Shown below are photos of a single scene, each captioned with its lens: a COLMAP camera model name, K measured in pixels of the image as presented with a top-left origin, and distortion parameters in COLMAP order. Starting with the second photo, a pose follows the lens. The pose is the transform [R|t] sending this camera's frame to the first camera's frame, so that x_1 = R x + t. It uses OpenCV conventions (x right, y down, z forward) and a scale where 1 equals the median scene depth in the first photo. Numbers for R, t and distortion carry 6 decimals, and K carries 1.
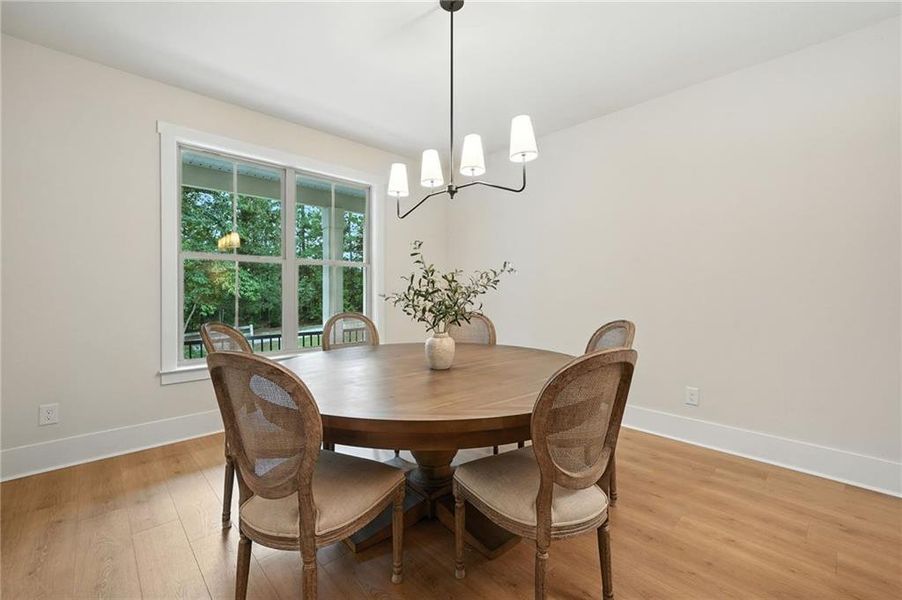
lens RADIAL K [[396.2, 0, 451.0], [0, 396.2, 300.0], [0, 0, 1]] dist [-0.001718, -0.000232]
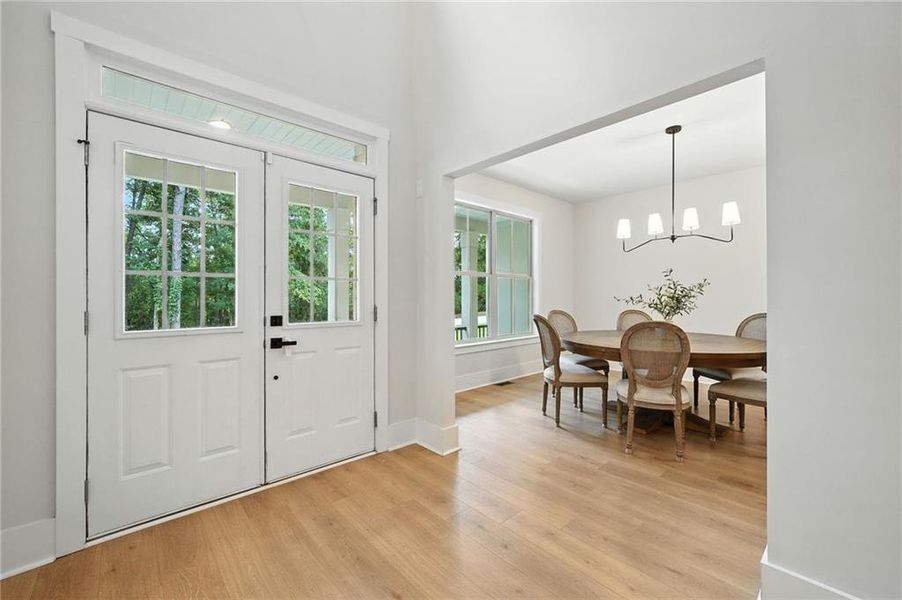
lens RADIAL K [[384.2, 0, 451.0], [0, 384.2, 300.0], [0, 0, 1]] dist [-0.000574, -0.000052]
pose [[0.999424, -0.003390, -0.033771, -0.802107], [0.003007, 0.999930, -0.011411, 0.012064], [0.033808, 0.011303, 0.999364, -0.630034]]
